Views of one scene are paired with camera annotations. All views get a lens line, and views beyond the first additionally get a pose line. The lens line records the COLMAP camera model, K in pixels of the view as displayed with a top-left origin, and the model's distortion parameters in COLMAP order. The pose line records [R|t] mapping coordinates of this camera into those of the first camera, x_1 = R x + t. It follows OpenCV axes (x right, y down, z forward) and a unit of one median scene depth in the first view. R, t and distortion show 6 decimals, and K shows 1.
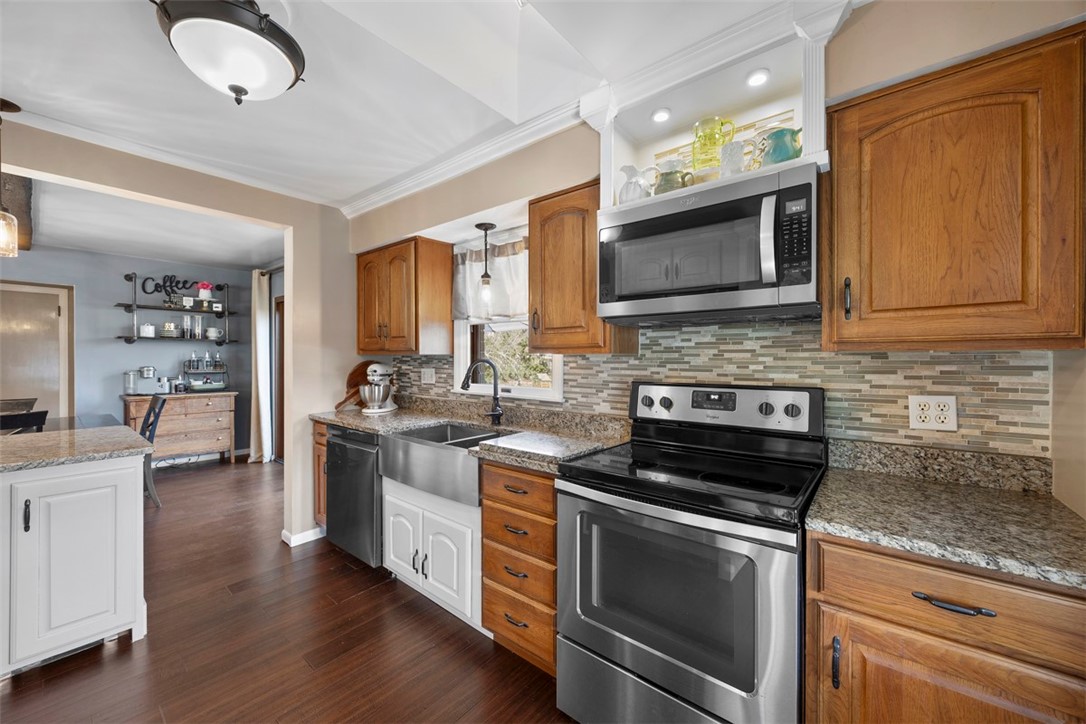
lens RADIAL K [[416.9, 0, 544.6], [0, 416.9, 360.4], [0, 0, 1]] dist [-0.003090, 0.000123]
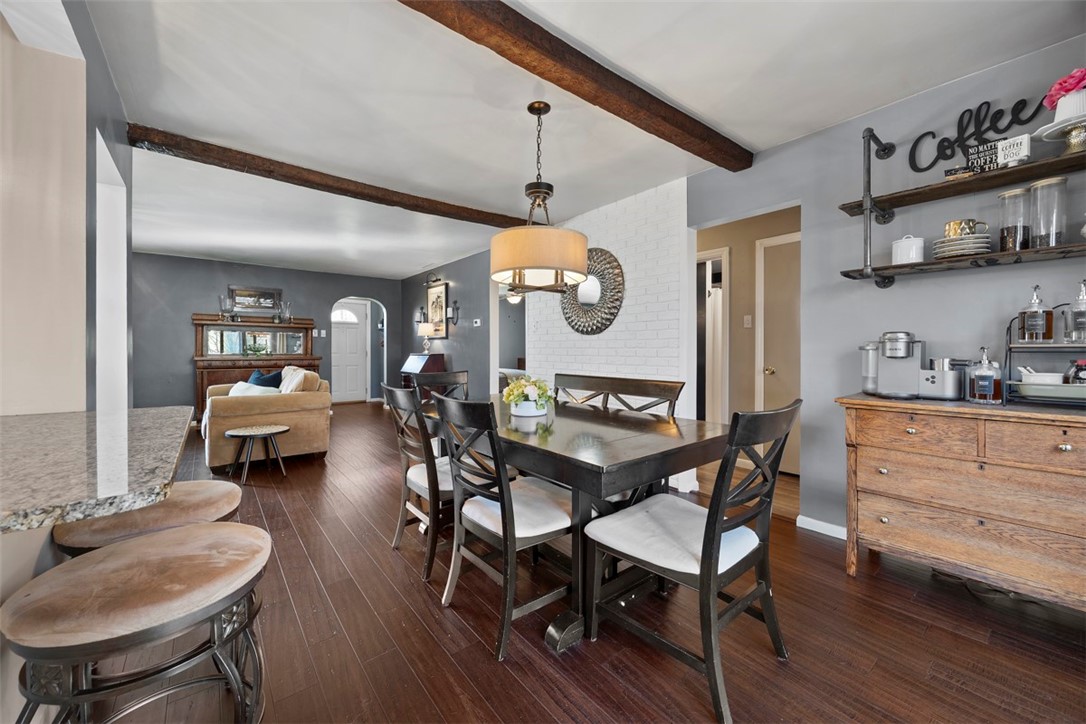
lens RADIAL K [[416.9, 0, 546.7], [0, 416.9, 354.2], [0, 0, 1]] dist [-0.003090, 0.000123]
pose [[-0.199705, 0.006740, -0.979833, -0.739361], [-0.002252, 0.999971, 0.007338, 0.058473], [0.979854, 0.003672, -0.199684, 1.181876]]
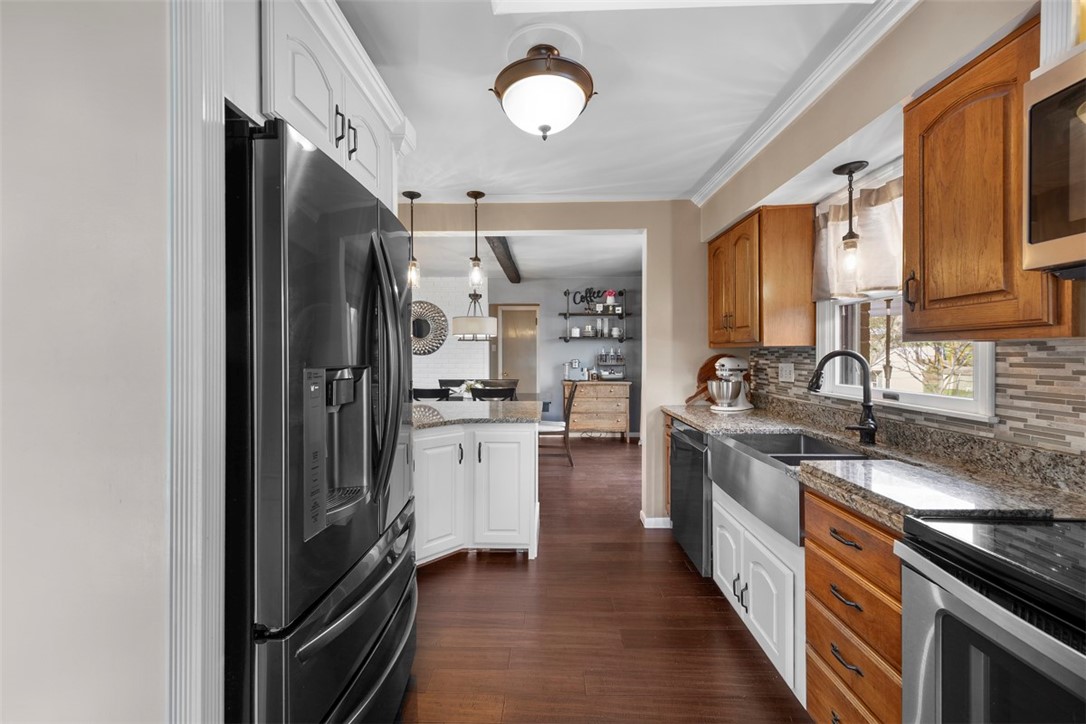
lens RADIAL K [[438.3, 0, 540.5], [0, 438.3, 355.4], [0, 0, 1]] dist [0.003267, -0.000309]
pose [[0.613026, -0.000198, -0.790063, 0.123593], [-0.000343, 1.000000, -0.000517, 0.004778], [0.790063, 0.000588, 0.613026, 0.099526]]
